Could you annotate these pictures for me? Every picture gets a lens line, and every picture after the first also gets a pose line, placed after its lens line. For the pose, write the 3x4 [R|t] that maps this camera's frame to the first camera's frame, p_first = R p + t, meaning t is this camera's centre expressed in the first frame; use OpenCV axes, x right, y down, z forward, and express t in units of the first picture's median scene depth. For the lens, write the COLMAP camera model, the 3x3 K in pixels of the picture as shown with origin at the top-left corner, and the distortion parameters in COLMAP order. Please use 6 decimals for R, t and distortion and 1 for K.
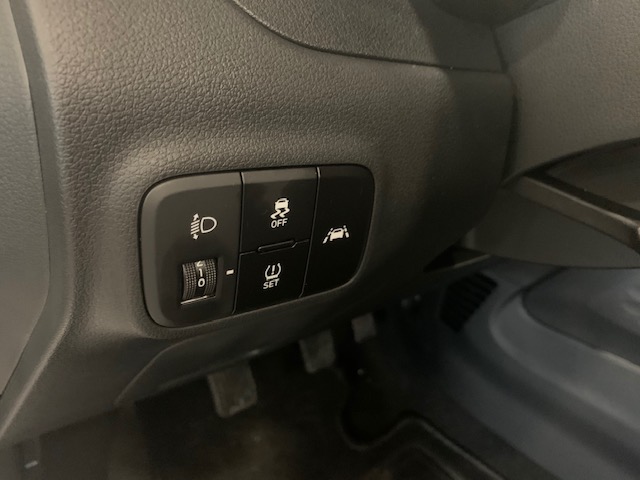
lens RADIAL K [[478.6, 0, 318.8], [0, 478.6, 238.0], [0, 0, 1]] dist [0.036452, -0.079887]
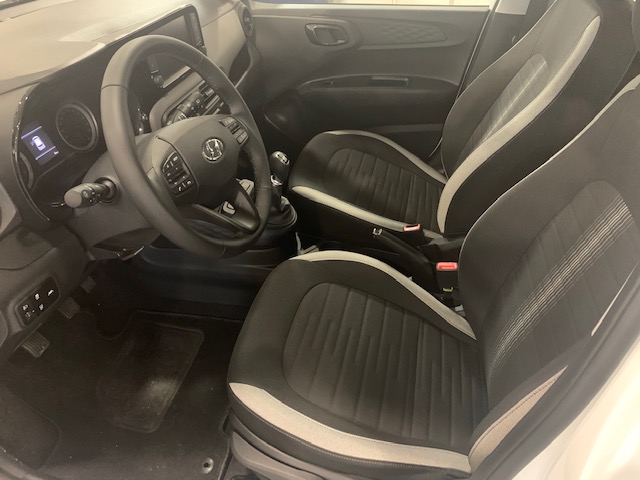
lens RADIAL K [[478.6, 0, 318.8], [0, 478.6, 238.0], [0, 0, 1]] dist [0.036452, -0.079887]
pose [[0.782668, -0.448677, 0.431416, 0.324243], [0.336119, 0.888017, 0.313766, -1.136637], [-0.523885, -0.100567, 0.845831, -4.583778]]
